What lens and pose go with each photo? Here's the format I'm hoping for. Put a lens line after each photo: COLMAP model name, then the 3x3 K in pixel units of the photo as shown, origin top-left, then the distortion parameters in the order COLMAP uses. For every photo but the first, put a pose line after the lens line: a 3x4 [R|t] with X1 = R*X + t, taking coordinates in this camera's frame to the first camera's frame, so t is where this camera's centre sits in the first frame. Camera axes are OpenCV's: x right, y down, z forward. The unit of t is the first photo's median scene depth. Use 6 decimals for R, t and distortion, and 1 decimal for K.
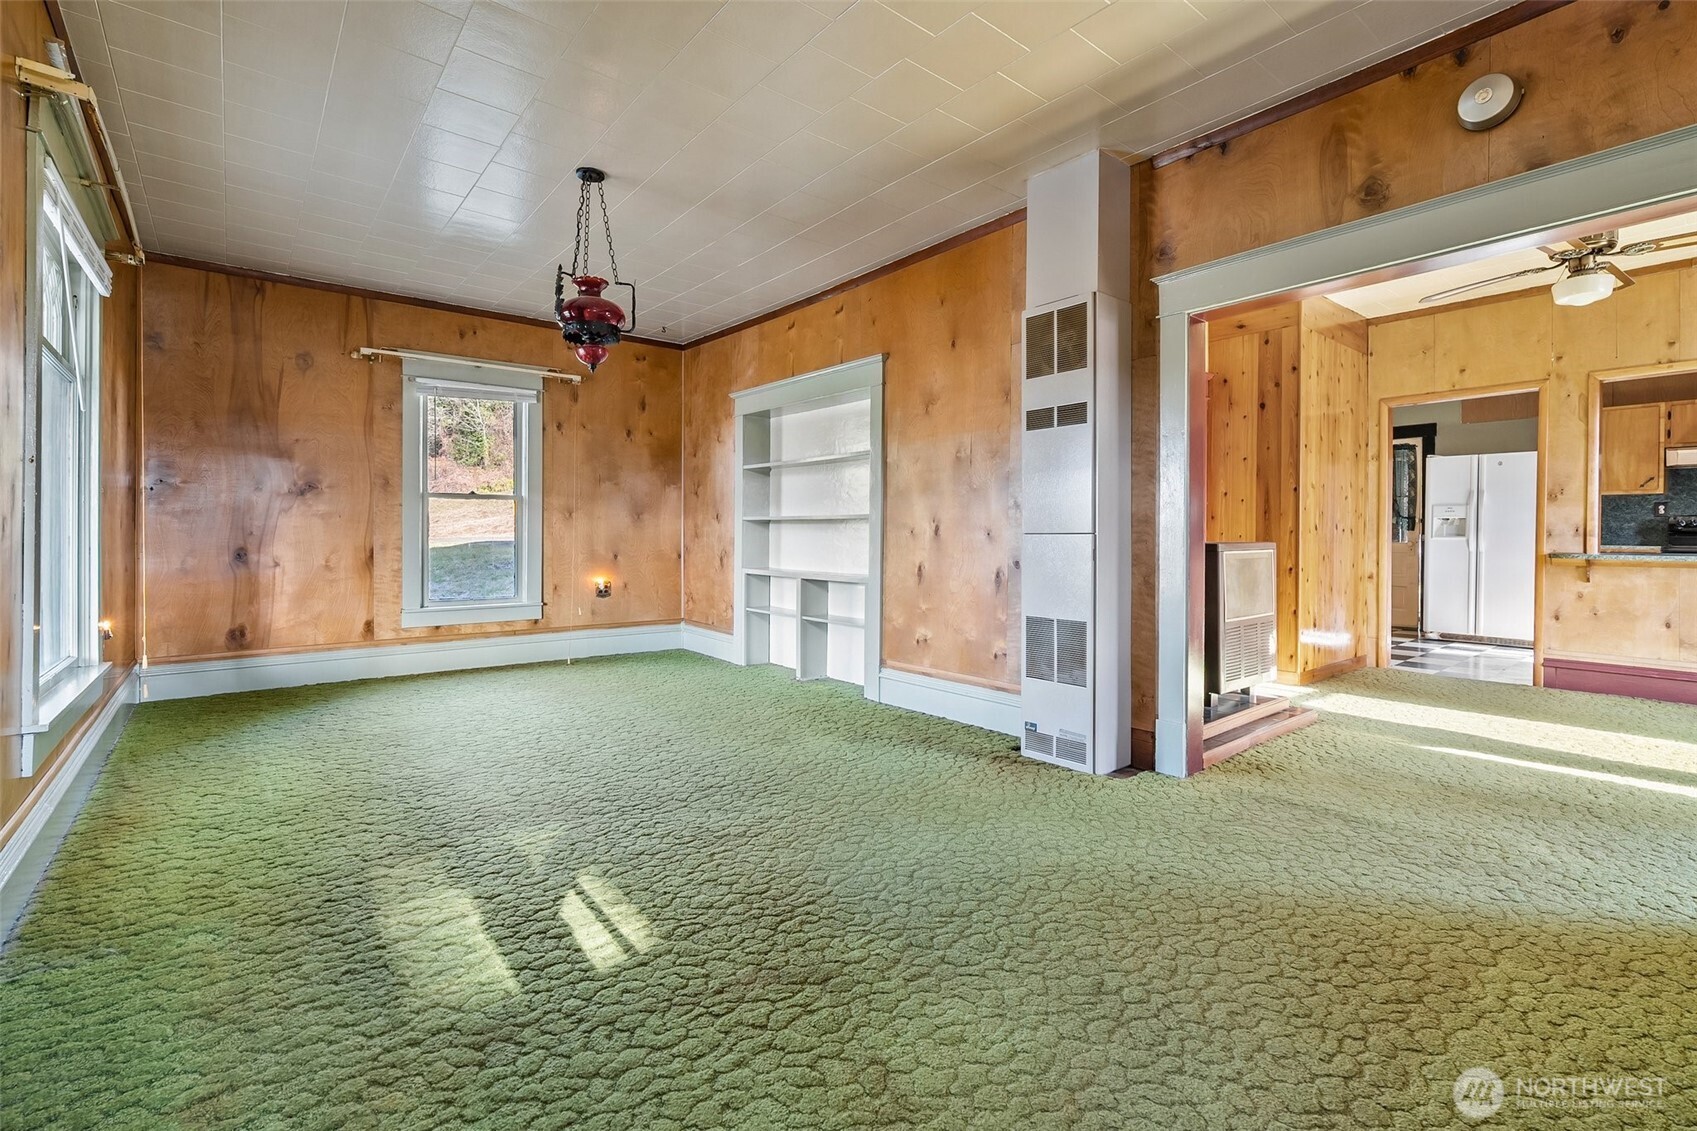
lens RADIAL K [[753.2, 0, 867.3], [0, 753.2, 540.5], [0, 0, 1]] dist [-0.002293, 0.001419]
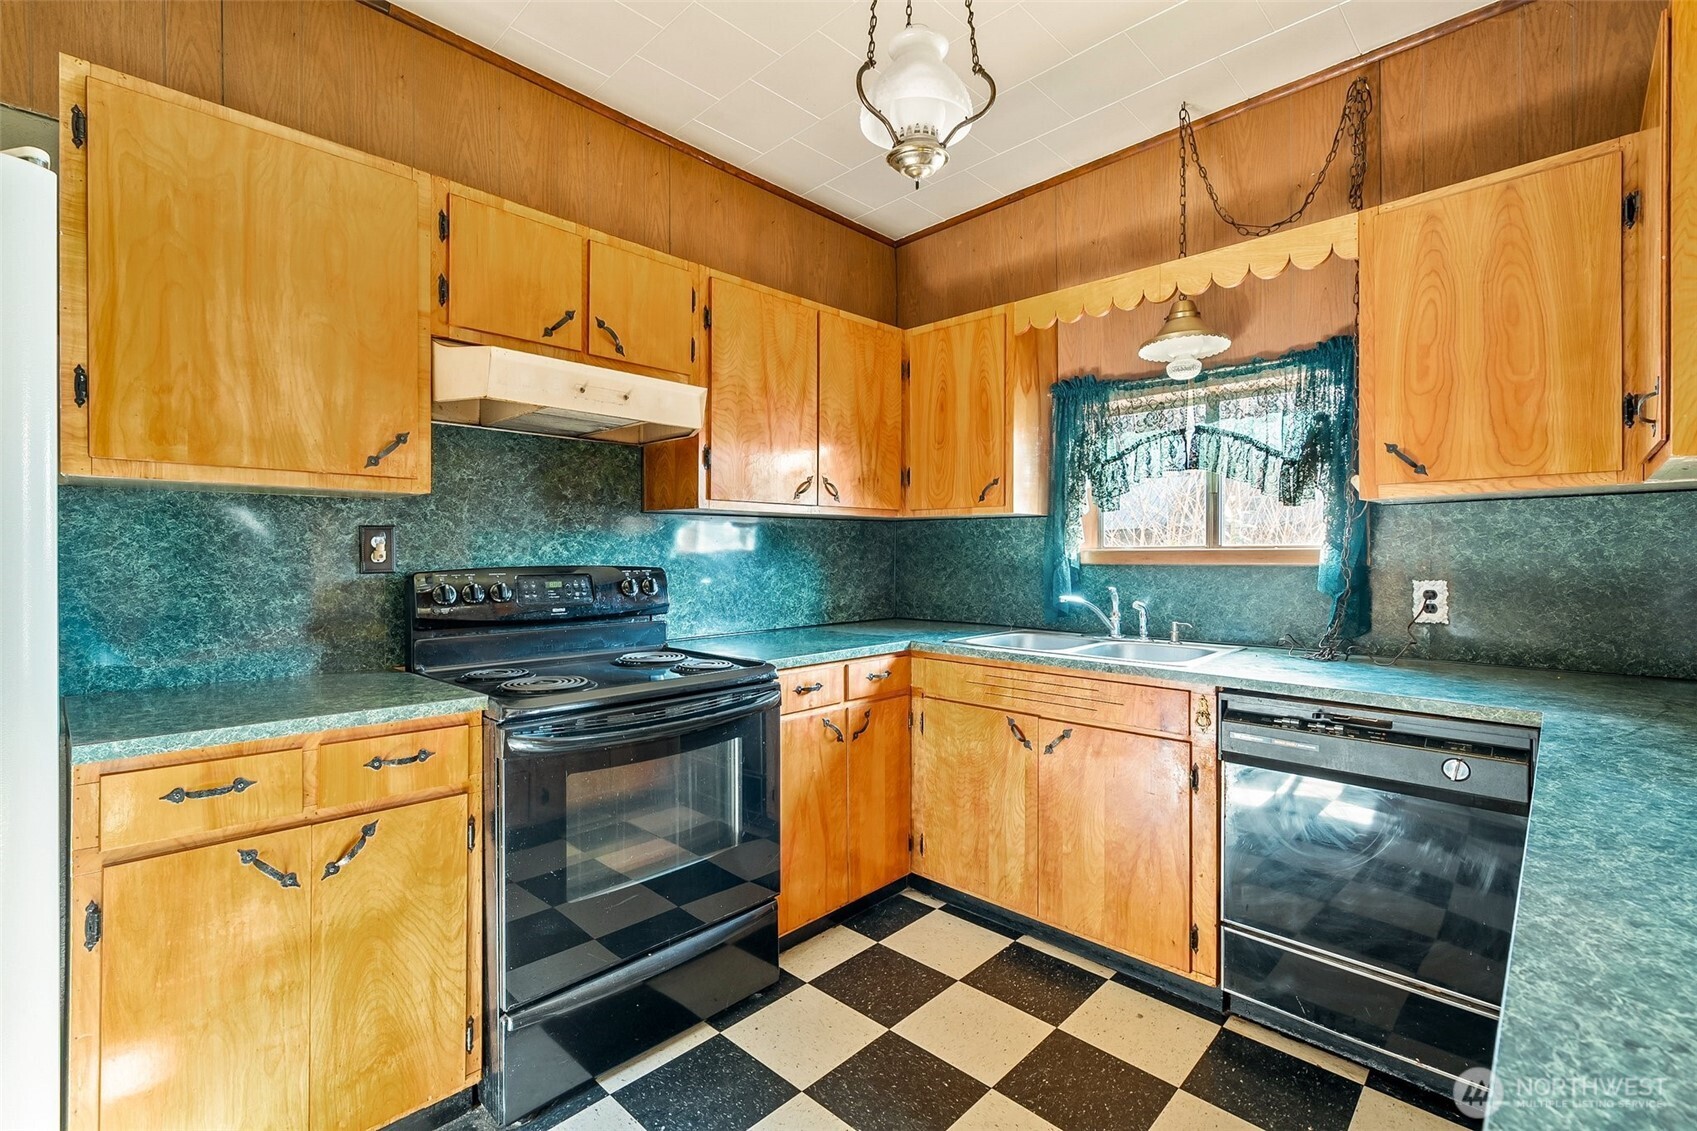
lens RADIAL K [[753.2, 0, 843.5], [0, 753.2, 556.2], [0, 0, 1]] dist [-0.002293, 0.001419]
pose [[-0.113477, -0.005121, 0.993527, 0.851605], [0.013637, 0.999884, 0.006711, -0.043750], [-0.993447, 0.014310, -0.113394, 0.987957]]
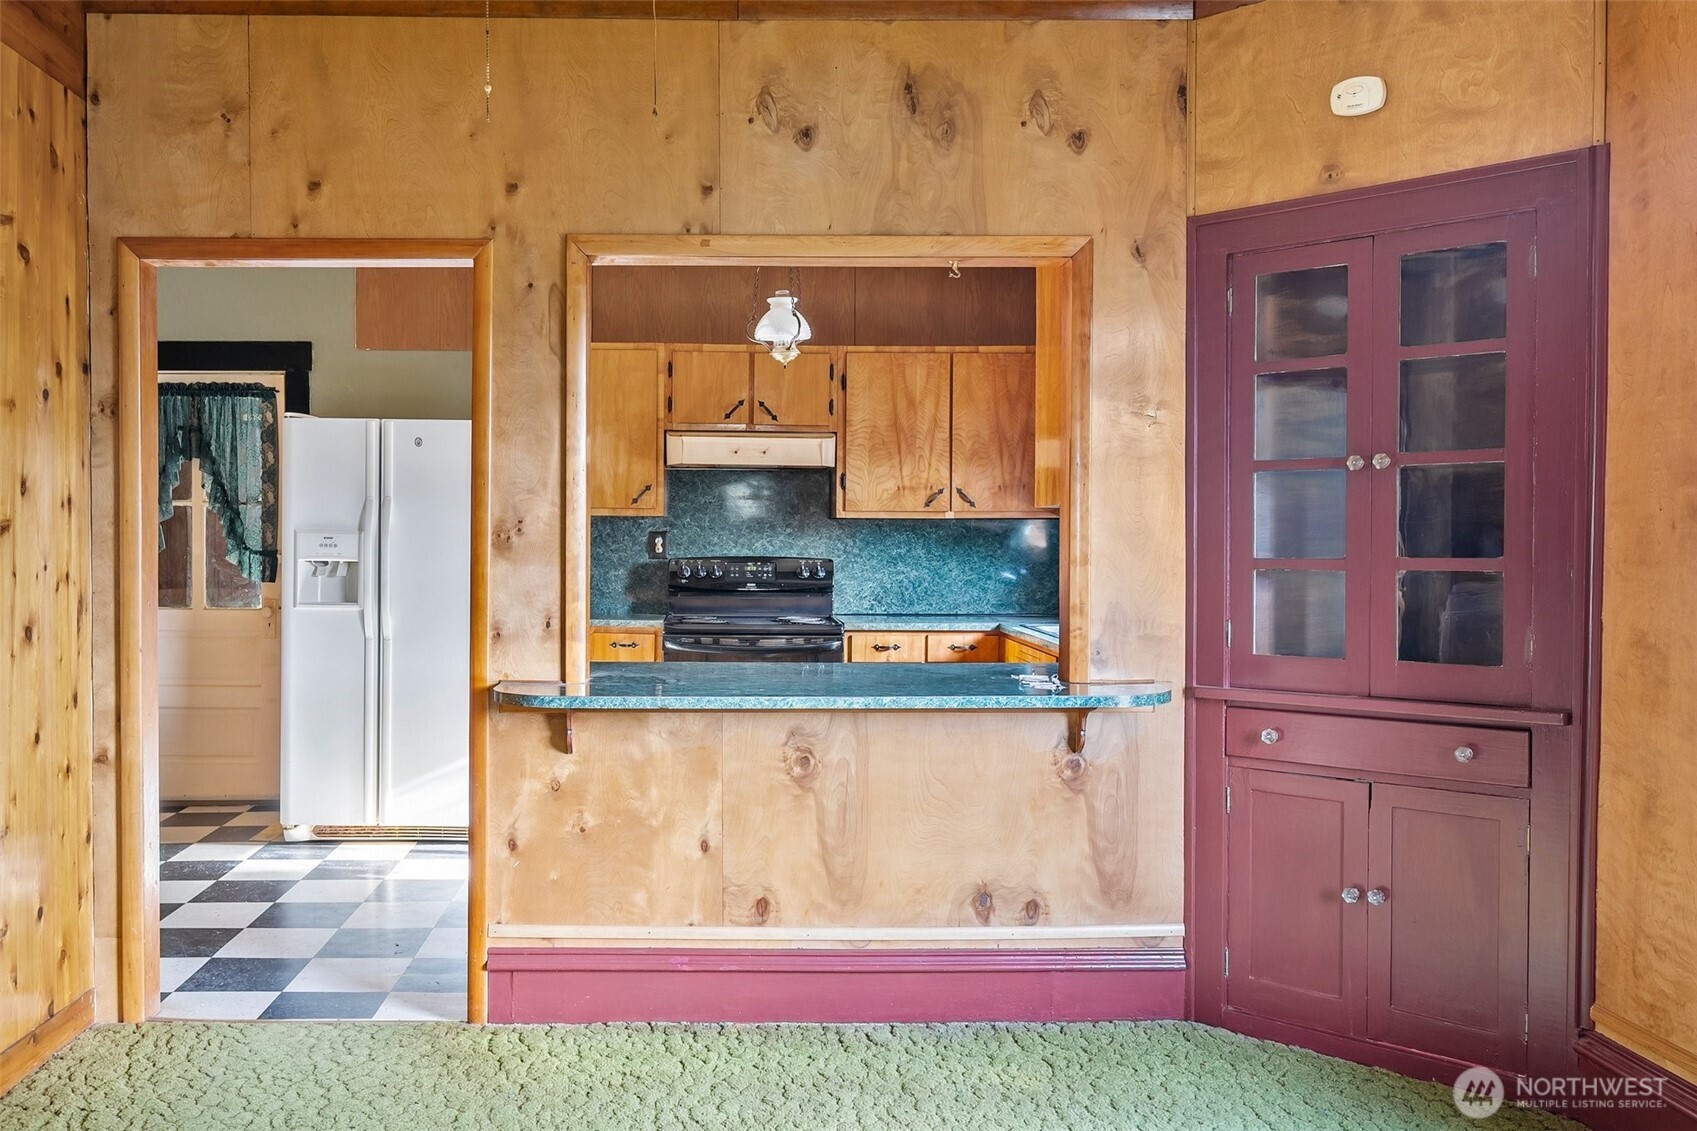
lens RADIAL K [[1378.9, 0, 728.7], [0, 1378.9, 565.2], [0, 0, 1]] dist [0.000219, 0.008592]
pose [[0.626747, -0.015292, 0.779073, 0.373621], [0.004659, 0.999863, 0.015878, -0.048780], [-0.779209, -0.006322, 0.626732, 0.402155]]
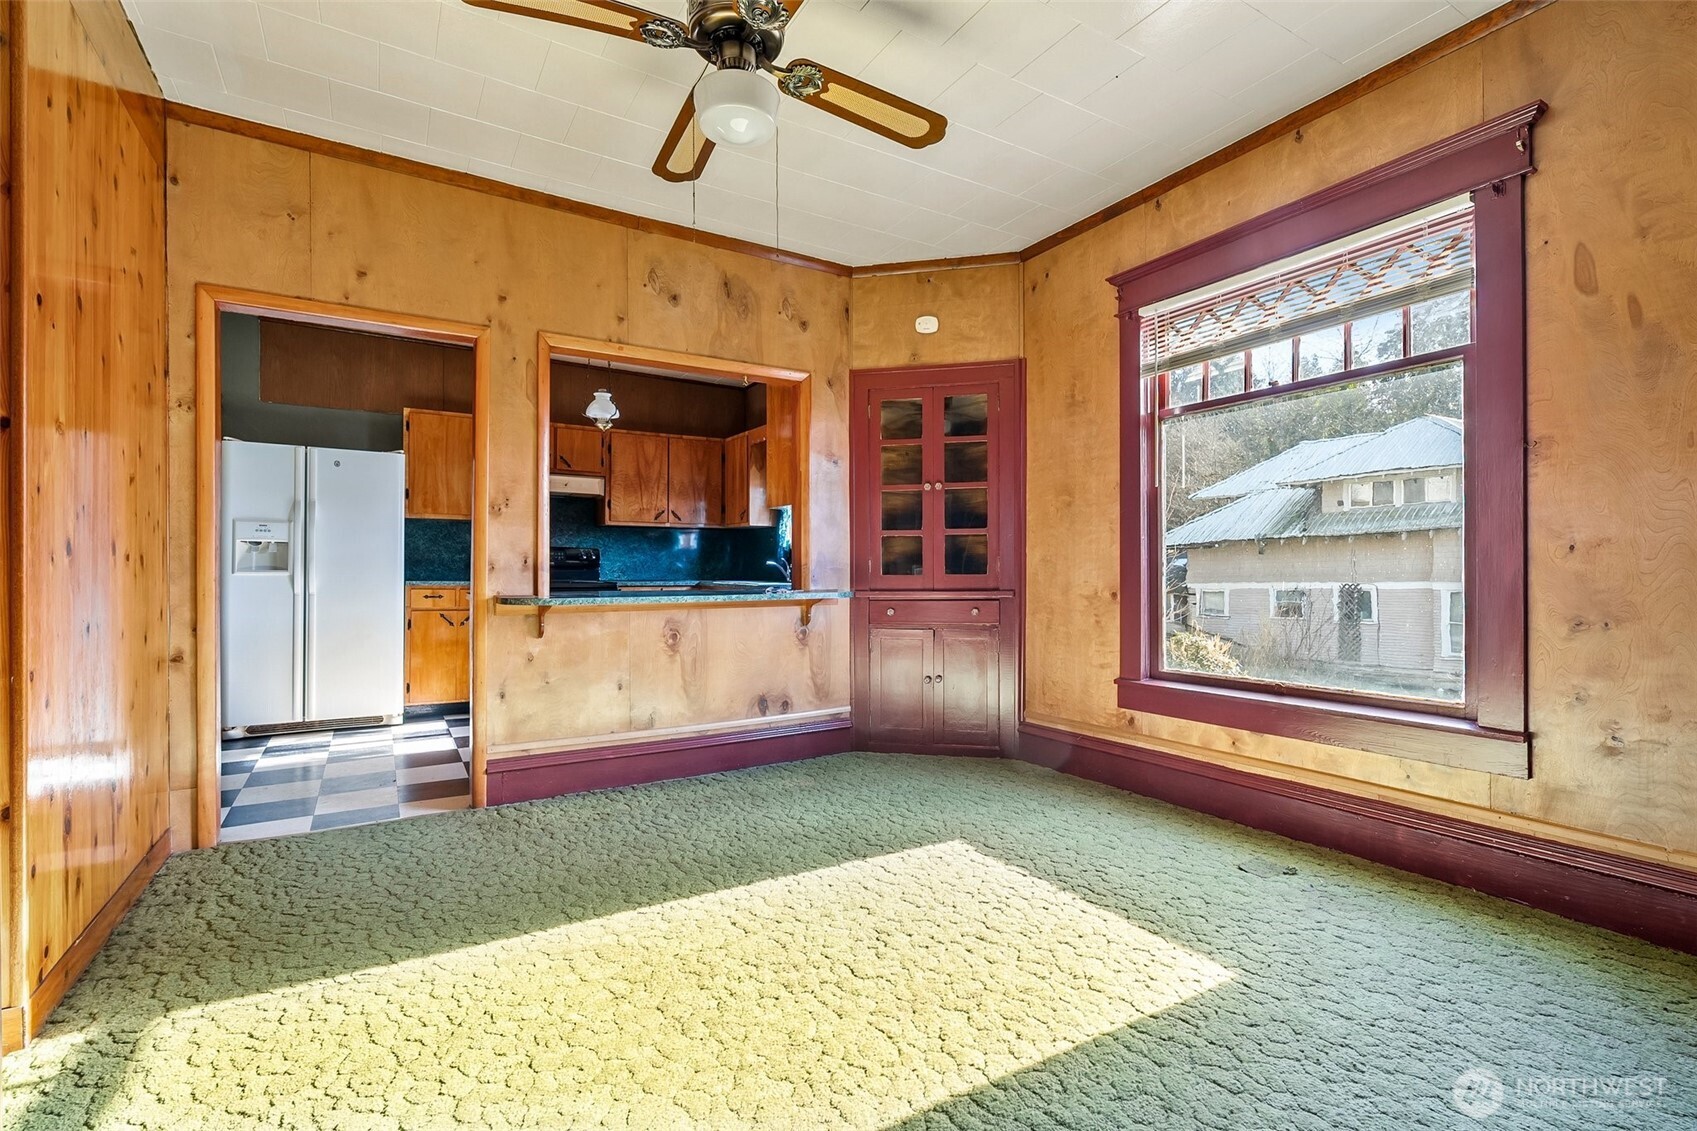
lens RADIAL K [[753.2, 0, 840.2], [0, 753.2, 568.7], [0, 0, 1]] dist [-0.002293, 0.001419]
pose [[0.140590, -0.001723, 0.990066, 0.274142], [0.007496, 0.999972, 0.000676, -0.004753], [-0.990040, 0.007326, 0.140599, 0.543804]]
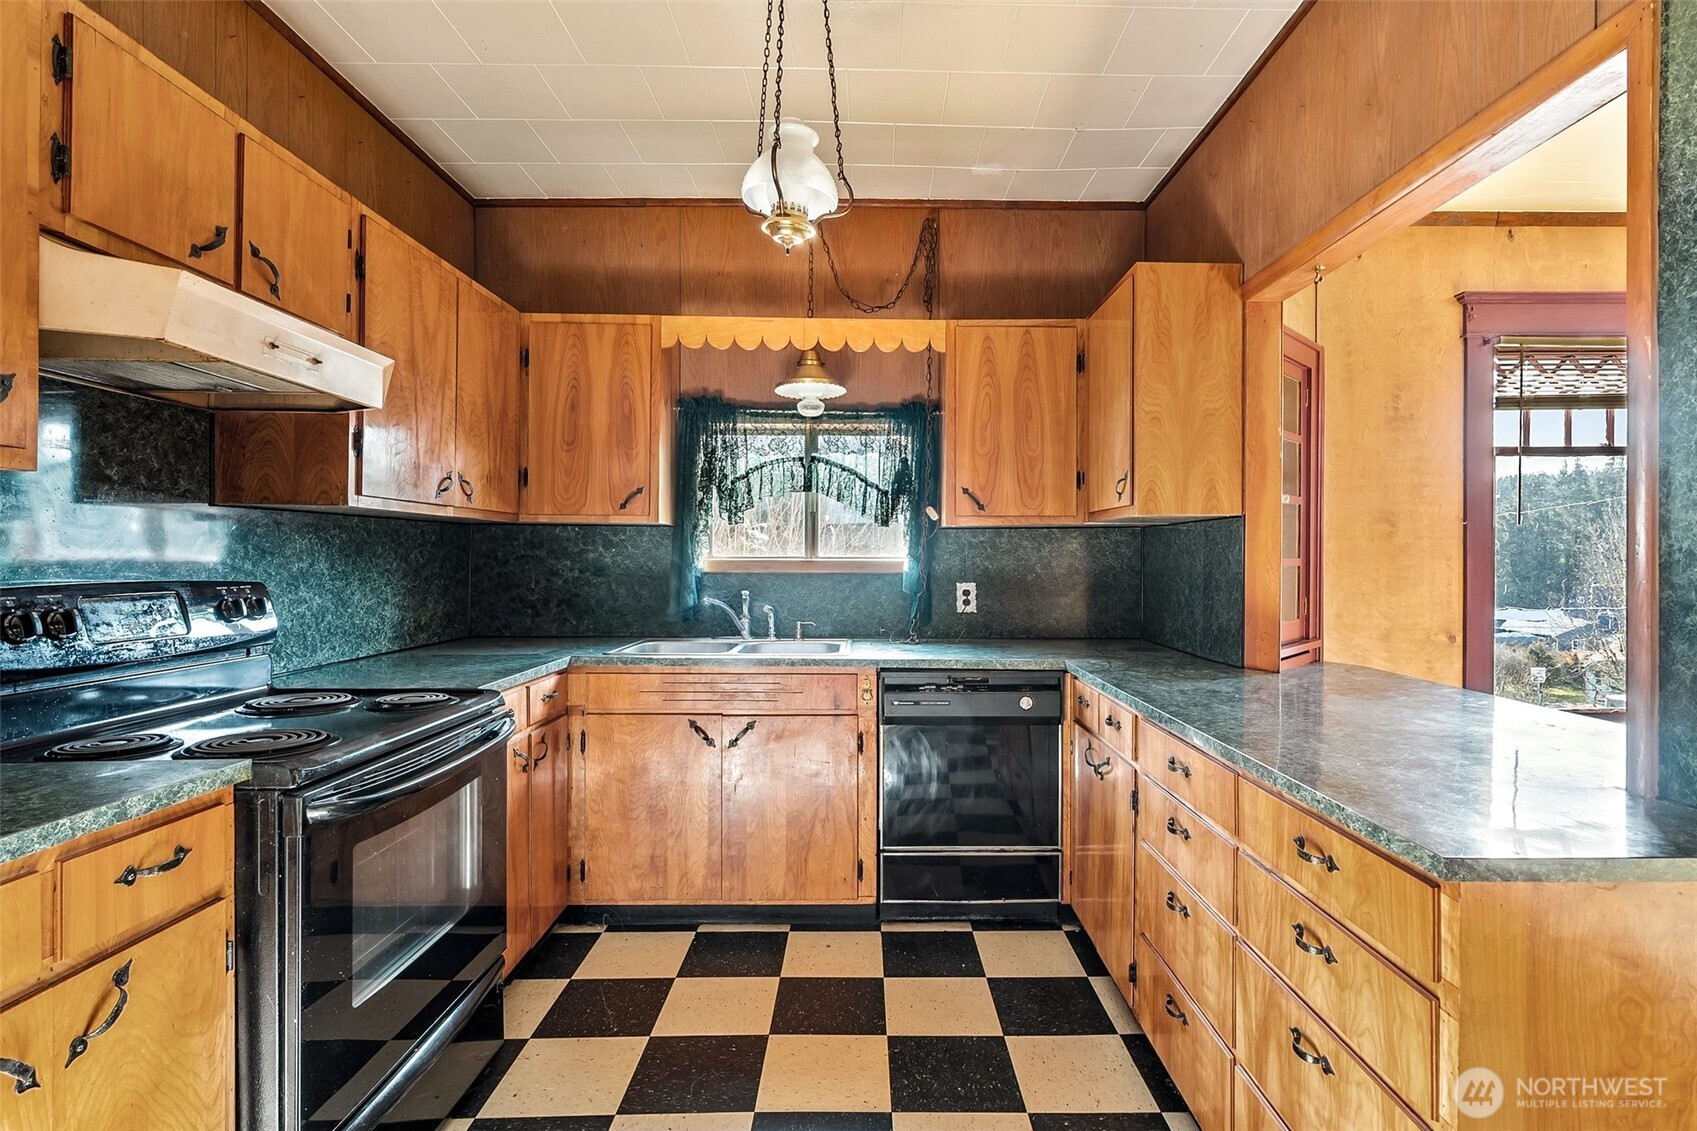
lens RADIAL K [[840.6, 0, 890.5], [0, 840.6, 558.4], [0, 0, 1]] dist [-0.000569, 0.000833]
pose [[-0.790597, -0.003997, 0.612324, 0.865770], [0.002788, 0.999945, 0.010127, -0.048831], [-0.612331, 0.009714, -0.790542, 1.165737]]
